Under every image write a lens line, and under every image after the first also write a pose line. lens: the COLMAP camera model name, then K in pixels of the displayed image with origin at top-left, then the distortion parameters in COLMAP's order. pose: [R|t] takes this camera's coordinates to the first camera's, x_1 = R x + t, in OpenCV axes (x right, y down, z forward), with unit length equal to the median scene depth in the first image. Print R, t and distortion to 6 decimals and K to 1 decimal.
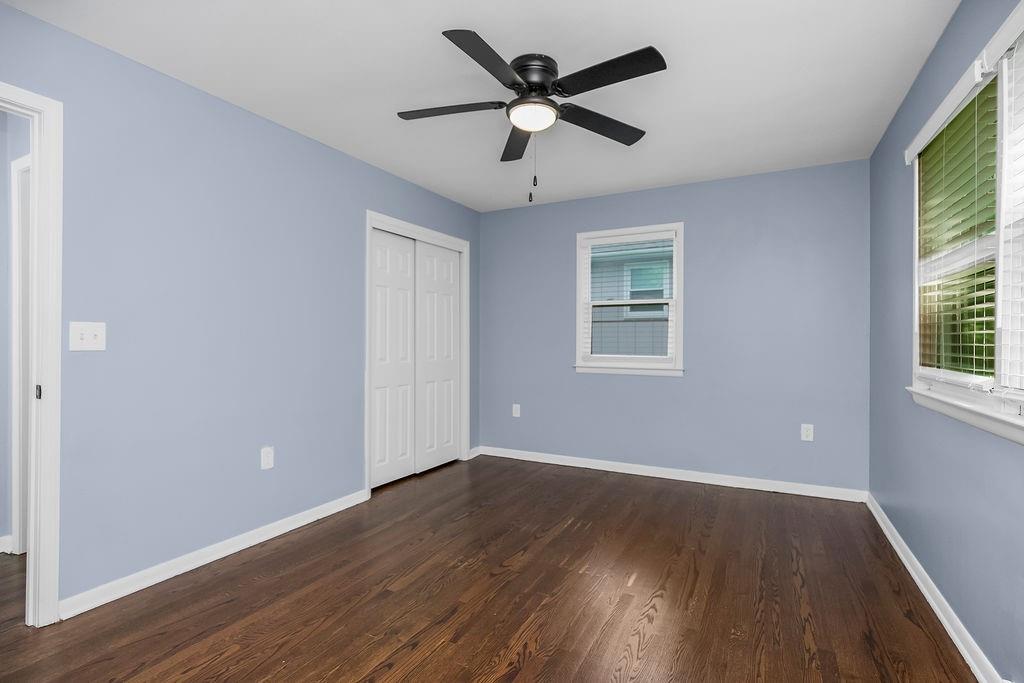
lens RADIAL K [[479.4, 0, 519.1], [0, 479.4, 343.1], [0, 0, 1]] dist [-0.010145, 0.004431]
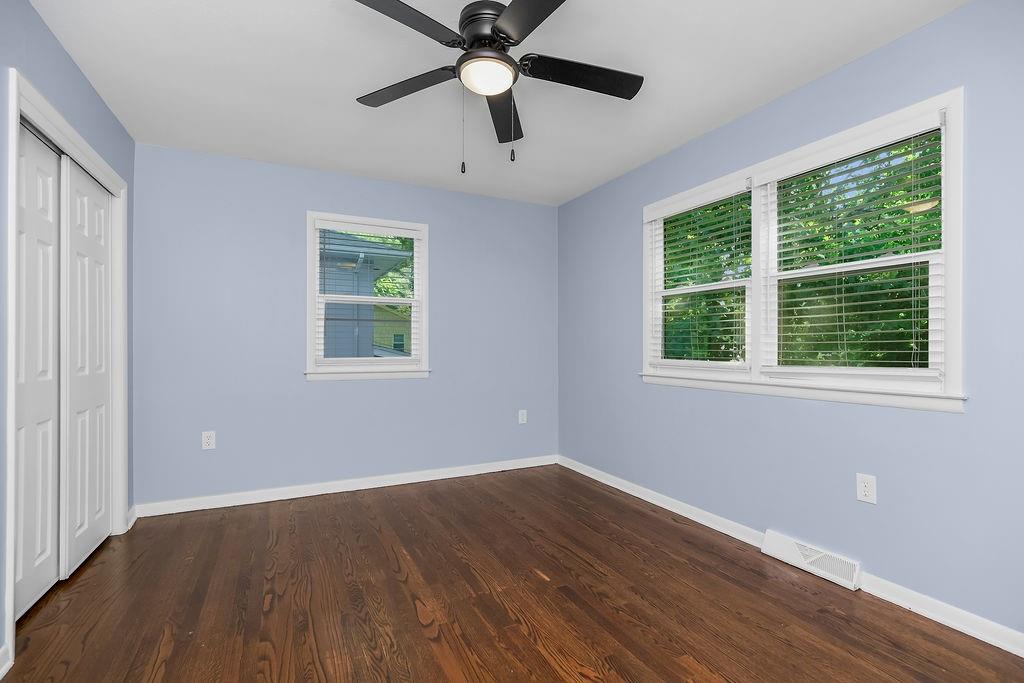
lens RADIAL K [[479.4, 0, 502.3], [0, 479.4, 349.6], [0, 0, 1]] dist [-0.010145, 0.004431]
pose [[0.582856, -0.005991, 0.812553, -0.459884], [0.001414, 0.999979, 0.006359, 0.005689], [-0.812574, -0.002558, 0.582852, 0.340896]]
